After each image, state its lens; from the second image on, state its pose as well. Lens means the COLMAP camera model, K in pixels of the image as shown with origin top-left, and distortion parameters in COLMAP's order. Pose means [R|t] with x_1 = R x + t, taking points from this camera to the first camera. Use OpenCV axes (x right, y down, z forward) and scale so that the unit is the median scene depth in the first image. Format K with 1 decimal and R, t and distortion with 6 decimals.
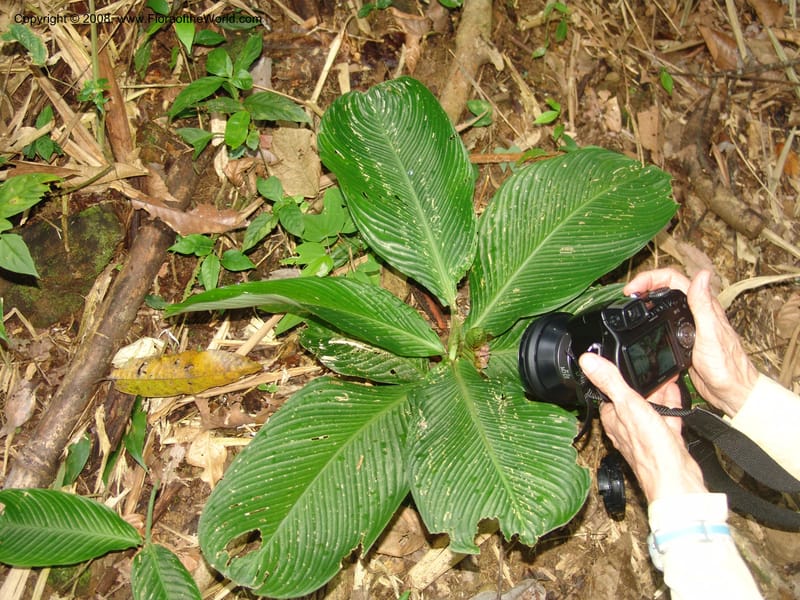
lens RADIAL K [[1062.3, 0, 400.0], [0, 1062.3, 300.0], [0, 0, 1]] dist [-0.017415, 0.152713]
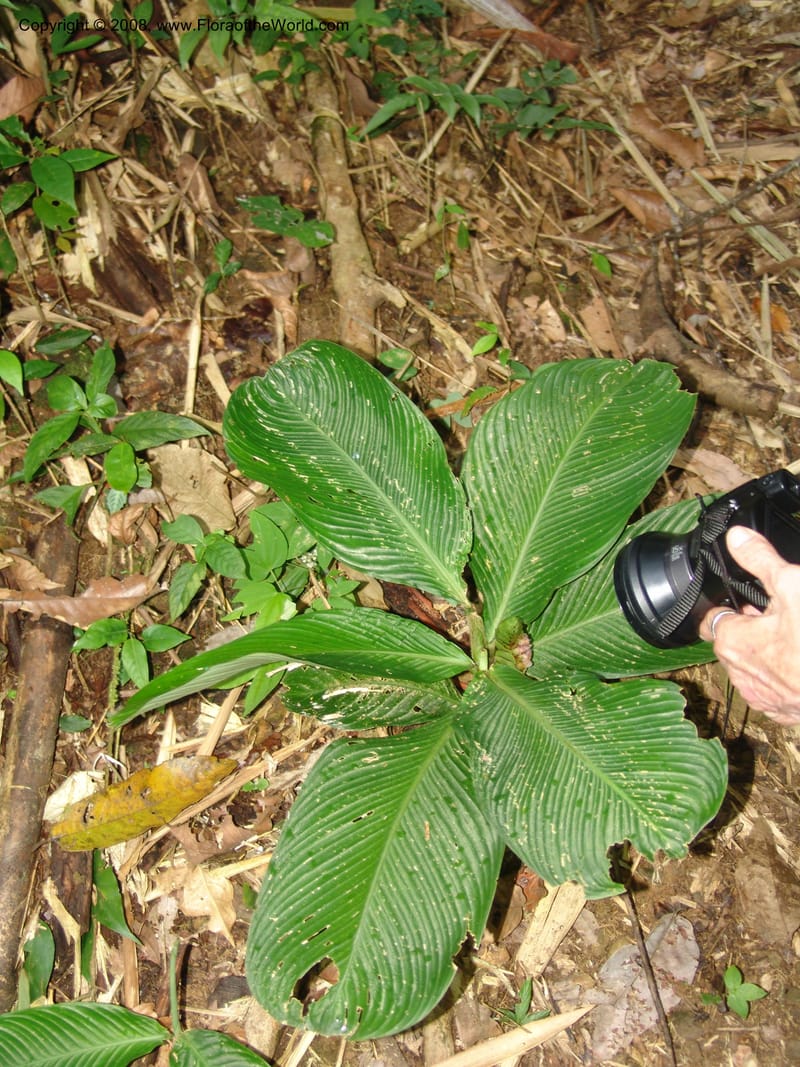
lens RADIAL K [[1416.8, 0, 402.7], [0, 1416.8, 534.5], [0, 0, 1]] dist [-0.017415, 0.152713]
pose [[0.948230, -0.296042, 0.114971, -0.085472], [0.304243, 0.950605, -0.061525, 0.007054], [-0.091078, 0.093319, 0.991462, -0.016501]]
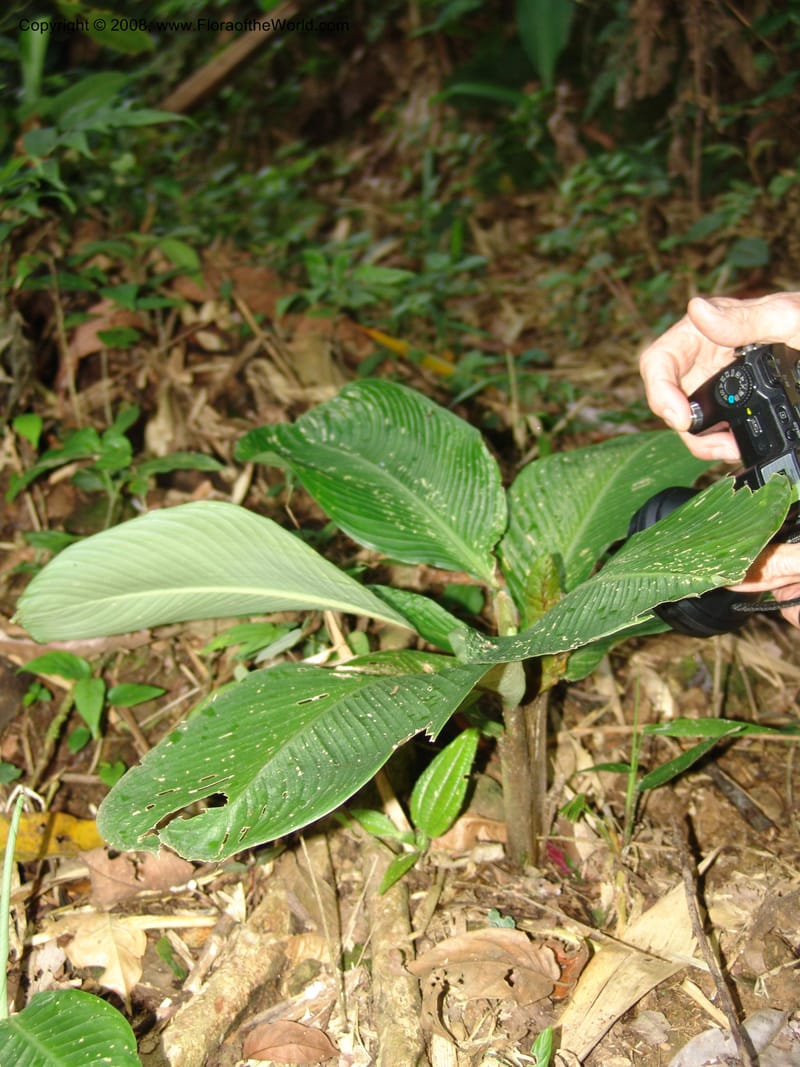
lens RADIAL K [[1416.8, 0, 402.7], [0, 1416.8, 534.5], [0, 0, 1]] dist [-0.017415, 0.152713]
pose [[0.978206, -0.164930, 0.126137, -0.088238], [0.207598, 0.765482, -0.609049, 0.418760], [0.003895, 0.621961, 0.783039, 0.303542]]
